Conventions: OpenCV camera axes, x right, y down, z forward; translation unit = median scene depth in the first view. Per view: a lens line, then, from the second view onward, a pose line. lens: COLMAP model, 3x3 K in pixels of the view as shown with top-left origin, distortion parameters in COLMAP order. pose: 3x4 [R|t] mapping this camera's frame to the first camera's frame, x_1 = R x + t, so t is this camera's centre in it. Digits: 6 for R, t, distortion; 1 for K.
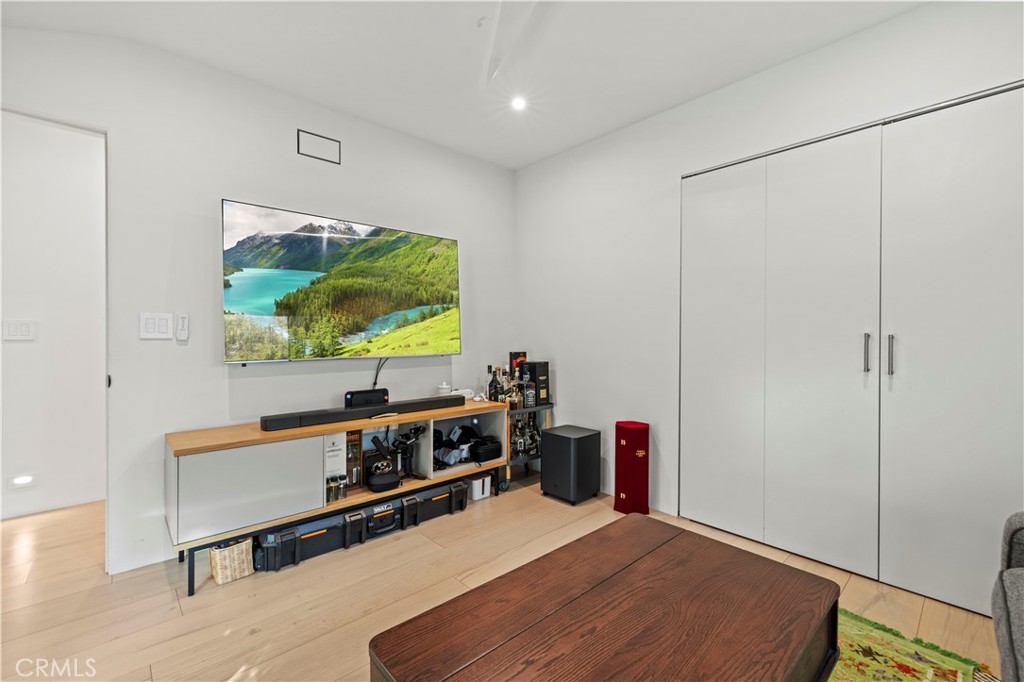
lens RADIAL K [[435.7, 0, 513.5], [0, 435.7, 332.0], [0, 0, 1]] dist [-0.000583, 0.000064]
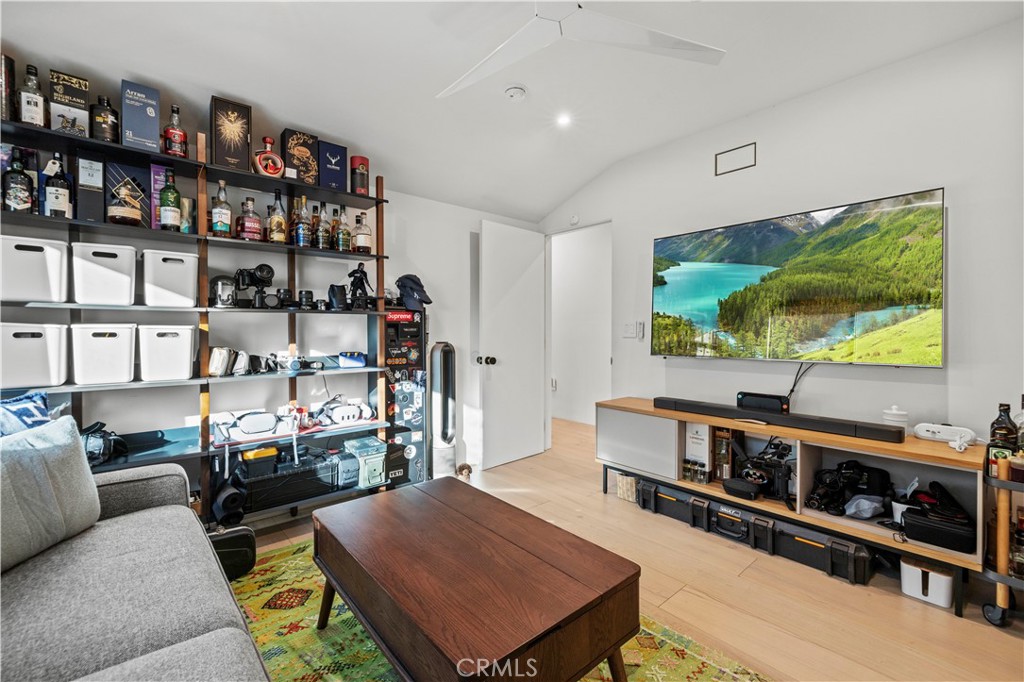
lens RADIAL K [[435.7, 0, 513.8], [0, 435.7, 340.4], [0, 0, 1]] dist [-0.000583, 0.000064]
pose [[-0.019949, 0.008206, -0.999767, 0.628011], [-0.011587, 0.999897, 0.008438, 0.014710], [0.999734, 0.011752, -0.019852, 0.481321]]
